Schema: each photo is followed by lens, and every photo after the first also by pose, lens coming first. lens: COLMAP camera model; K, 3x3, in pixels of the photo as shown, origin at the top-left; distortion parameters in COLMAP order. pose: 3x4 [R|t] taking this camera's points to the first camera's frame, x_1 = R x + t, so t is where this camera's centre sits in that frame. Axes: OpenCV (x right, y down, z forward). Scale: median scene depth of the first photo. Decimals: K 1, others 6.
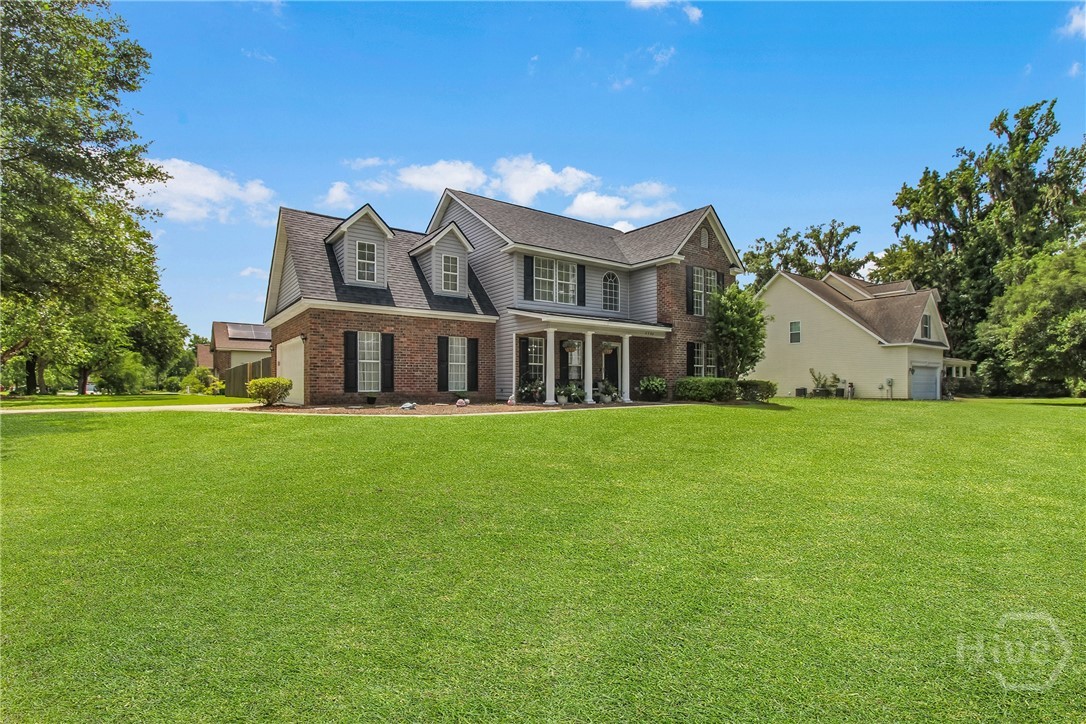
lens RADIAL K [[517.9, 0, 543.0], [0, 517.9, 362.0], [0, 0, 1]] dist [-0.010937, -0.000427]
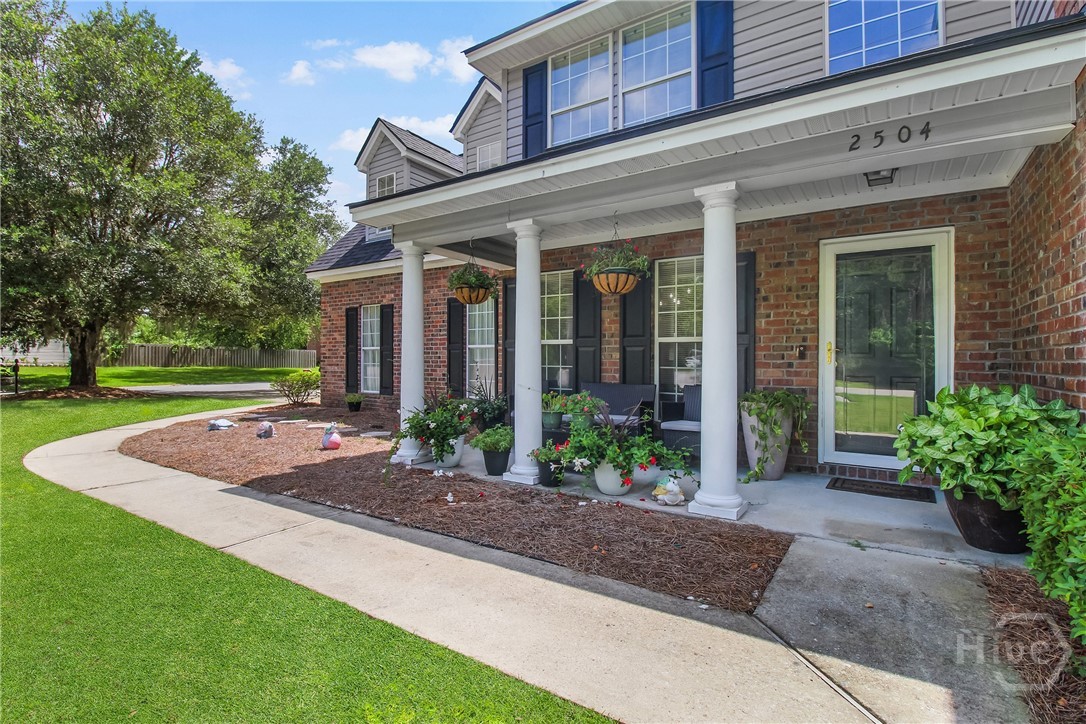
lens RADIAL K [[517.9, 0, 543.0], [0, 517.9, 362.0], [0, 0, 1]] dist [-0.010937, -0.000427]
pose [[0.338222, 0.004638, -0.941055, 0.332930], [0.039356, 0.999043, 0.019068, 0.010894], [0.940243, -0.043485, 0.337716, 0.848419]]
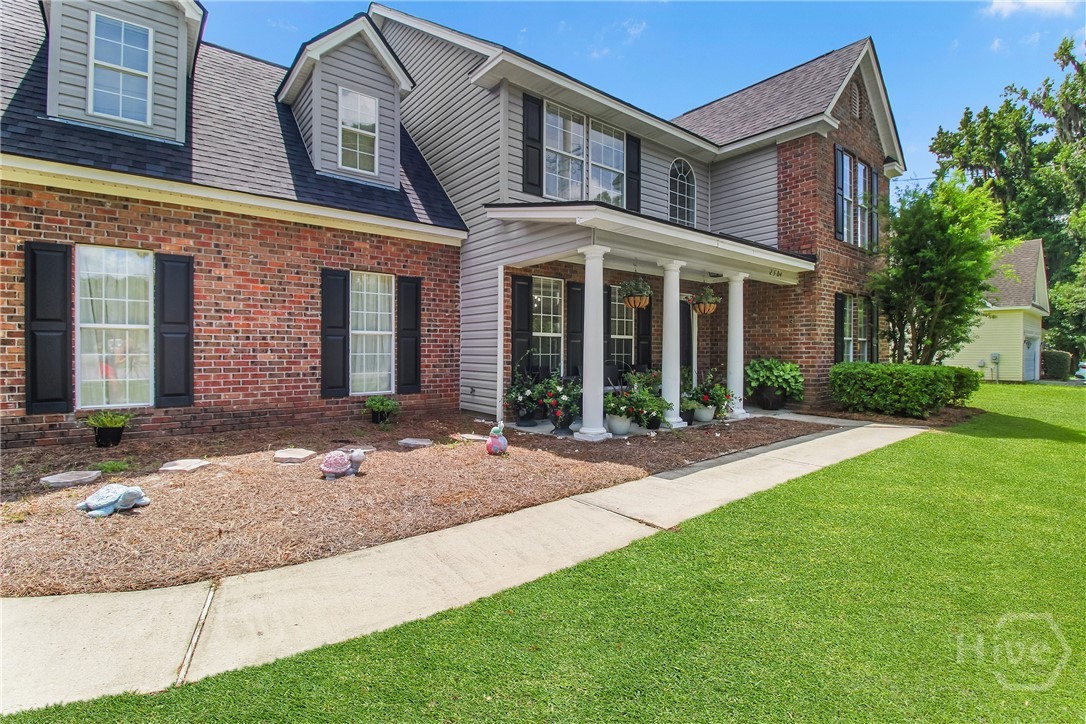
lens RADIAL K [[508.3, 0, 544.9], [0, 508.3, 351.8], [0, 0, 1]] dist [-0.014195, -0.004871]
pose [[0.998745, 0.004834, 0.049858, -0.037121], [-0.007269, 0.998783, 0.048784, -0.002735], [-0.049561, -0.049085, 0.997564, 0.535634]]
